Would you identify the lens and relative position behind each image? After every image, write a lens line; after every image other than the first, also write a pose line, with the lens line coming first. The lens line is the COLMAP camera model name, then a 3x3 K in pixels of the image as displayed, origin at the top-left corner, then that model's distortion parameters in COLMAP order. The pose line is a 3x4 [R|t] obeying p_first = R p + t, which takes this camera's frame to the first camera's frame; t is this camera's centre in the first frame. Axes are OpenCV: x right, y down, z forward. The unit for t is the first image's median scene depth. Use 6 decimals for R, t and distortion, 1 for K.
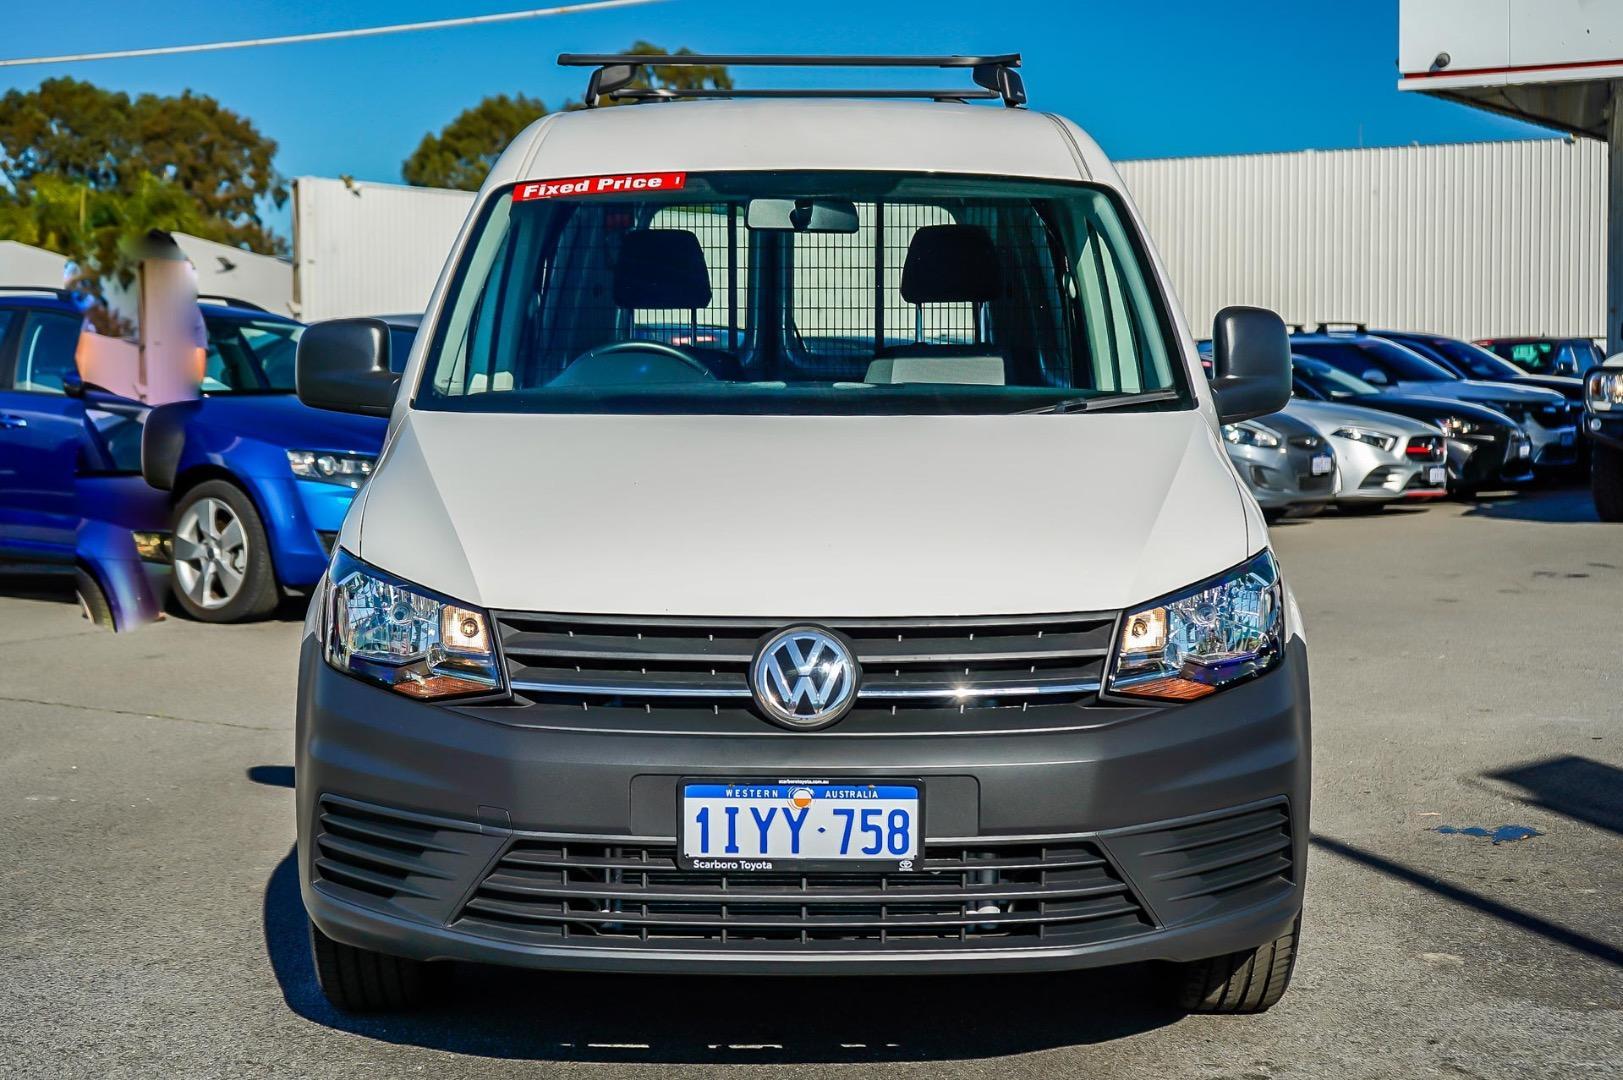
lens RADIAL K [[2349.1, 0, 811.5], [0, 2349.1, 540.0], [0, 0, 1]] dist [-0.014246, 0.024172]
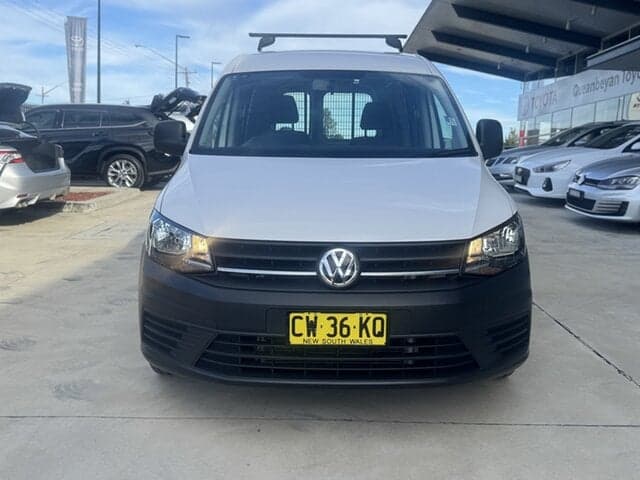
lens RADIAL K [[578.1, 0, 320.0], [0, 578.1, 240.0], [0, 0, 1]] dist [0.007757, -0.004371]
pose [[0.999954, 0.009305, -0.002529, -0.020491], [-0.009038, 0.995846, 0.090601, -0.023169], [0.003362, -0.090574, 0.995884, 0.411433]]
